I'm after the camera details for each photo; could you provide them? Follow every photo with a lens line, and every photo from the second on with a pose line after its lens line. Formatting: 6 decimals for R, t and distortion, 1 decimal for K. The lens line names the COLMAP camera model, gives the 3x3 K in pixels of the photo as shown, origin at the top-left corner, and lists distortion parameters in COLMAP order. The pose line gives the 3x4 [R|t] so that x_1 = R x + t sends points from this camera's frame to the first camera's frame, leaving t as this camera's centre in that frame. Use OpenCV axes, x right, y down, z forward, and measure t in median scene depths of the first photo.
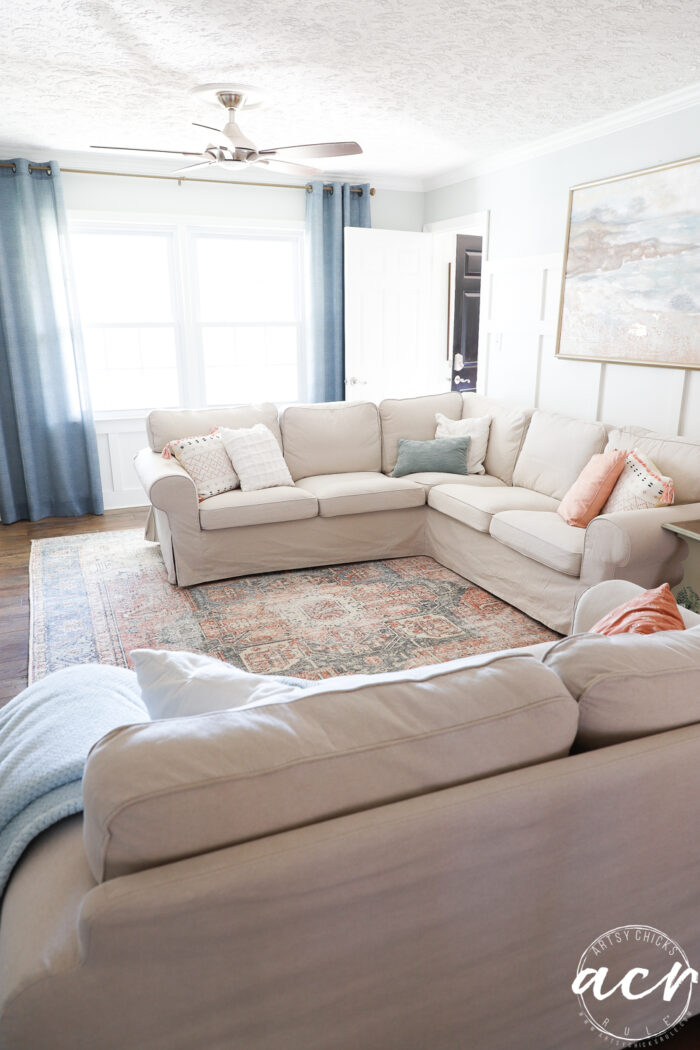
lens RADIAL K [[711.2, 0, 354.6], [0, 711.2, 526.7], [0, 0, 1]] dist [0.004756, -0.000539]
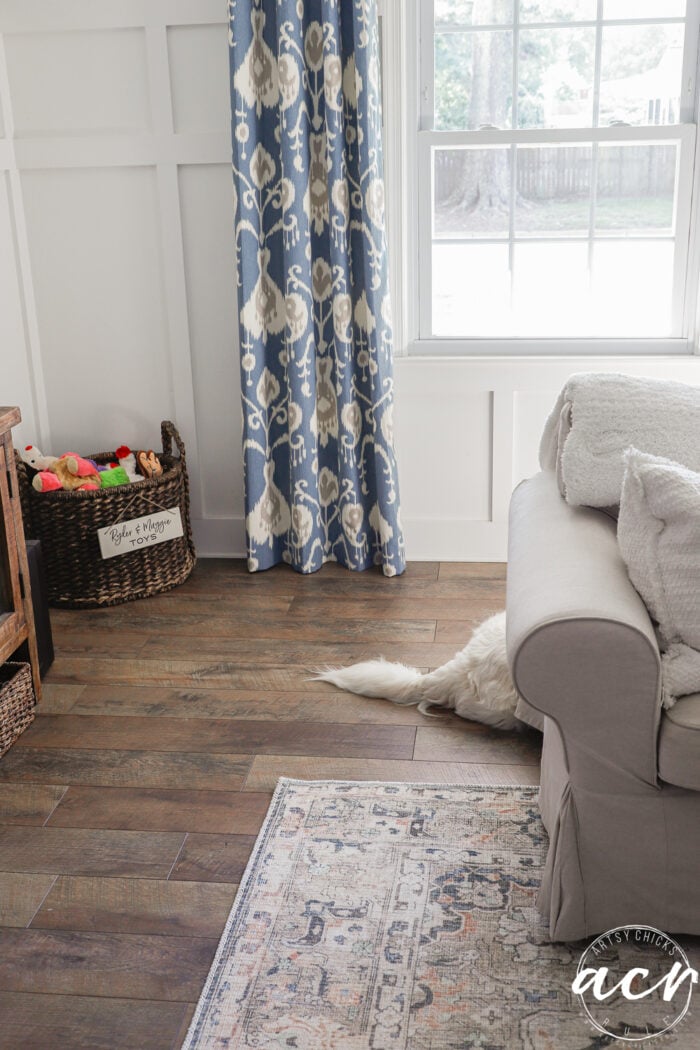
lens RADIAL K [[1134.3, 0, 353.9], [0, 1134.3, 521.8], [0, 0, 1]] dist [-0.015247, 0.000000]
pose [[0.865932, 0.141996, -0.479582, -0.111156], [-0.119832, 0.989827, 0.076703, -0.134663], [0.485594, -0.008950, 0.874138, 0.502529]]
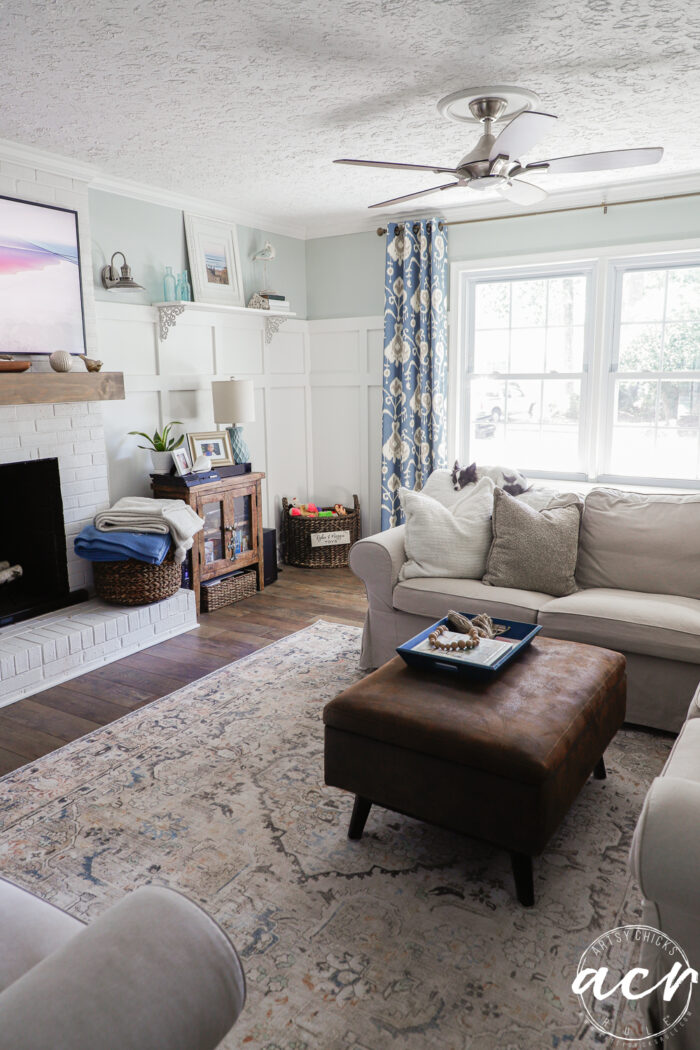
lens RADIAL K [[753.6, 0, 347.7], [0, 753.6, 507.0], [0, 0, 1]] dist [-0.000782, -0.001896]
pose [[0.563825, 0.136588, -0.814521, 0.470806], [-0.225421, 0.974234, 0.007330, -0.109925], [0.794535, 0.179477, 0.580087, 0.414654]]
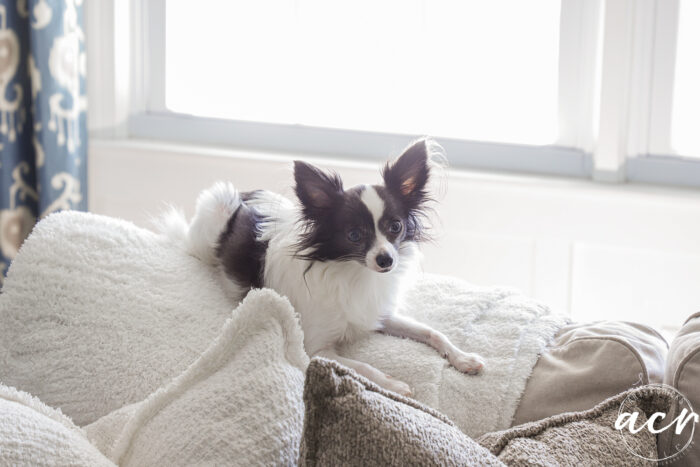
lens RADIAL K [[1962.5, 0, 349.3], [0, 1962.5, 233.0], [0, 0, 1]] dist [0.100166, 0.000000]
pose [[0.758594, 0.180088, -0.626181, 0.162208], [-0.199993, 0.979010, 0.039277, -0.220621], [0.620111, 0.095436, 0.778688, 0.669959]]
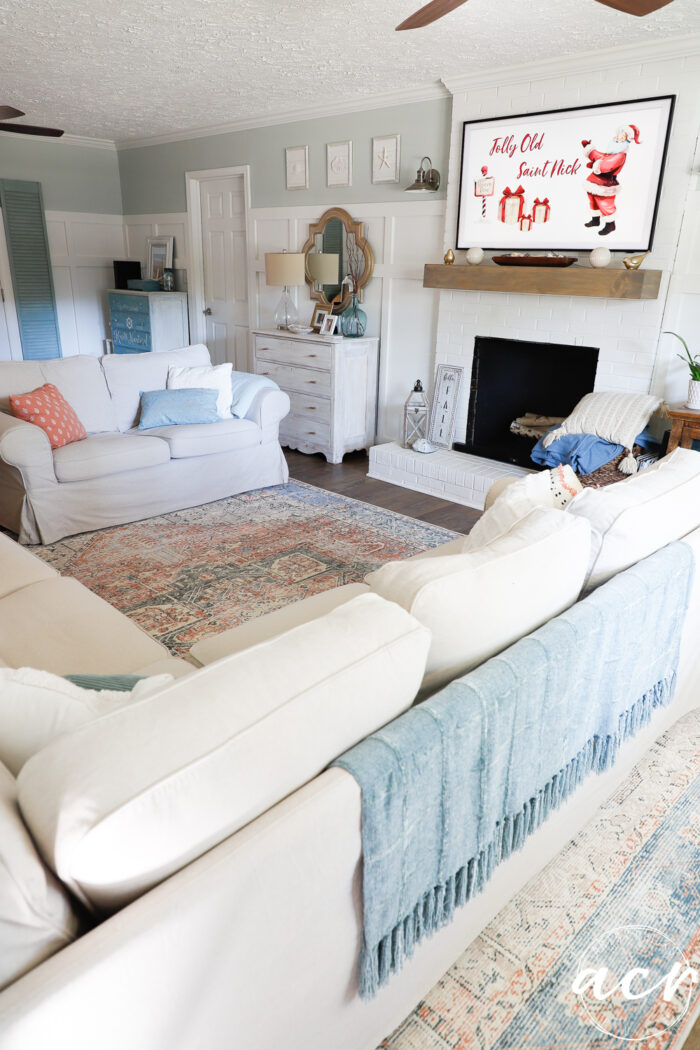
lens RADIAL K [[711.2, 0, 347.9], [0, 711.2, 524.0], [0, 0, 1]] dist [0.004756, -0.000539]
pose [[-0.921111, 0.117960, -0.370999, 0.182888], [-0.132753, 0.800694, 0.584180, -0.448828], [0.365966, 0.587345, -0.721868, 1.490287]]
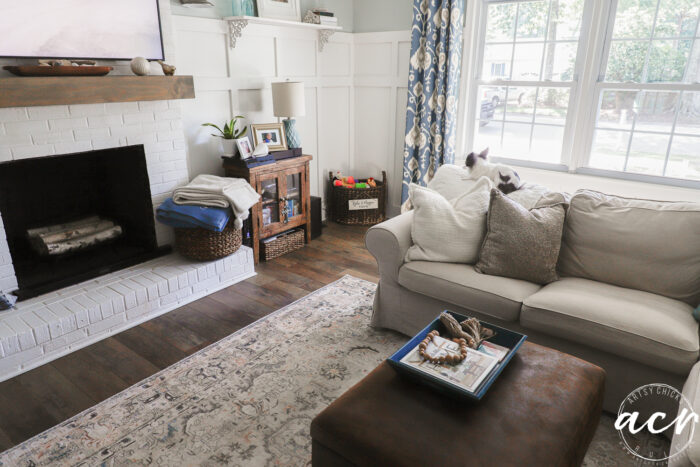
lens RADIAL K [[474.1, 0, 350.5], [0, 474.1, 228.9], [0, 0, 1]] dist [0.004756, -0.000539]
pose [[0.484673, 0.281974, -0.827999, 0.298623], [-0.257005, 0.950739, 0.173334, -0.175358], [0.836086, 0.128789, 0.533266, 0.565609]]
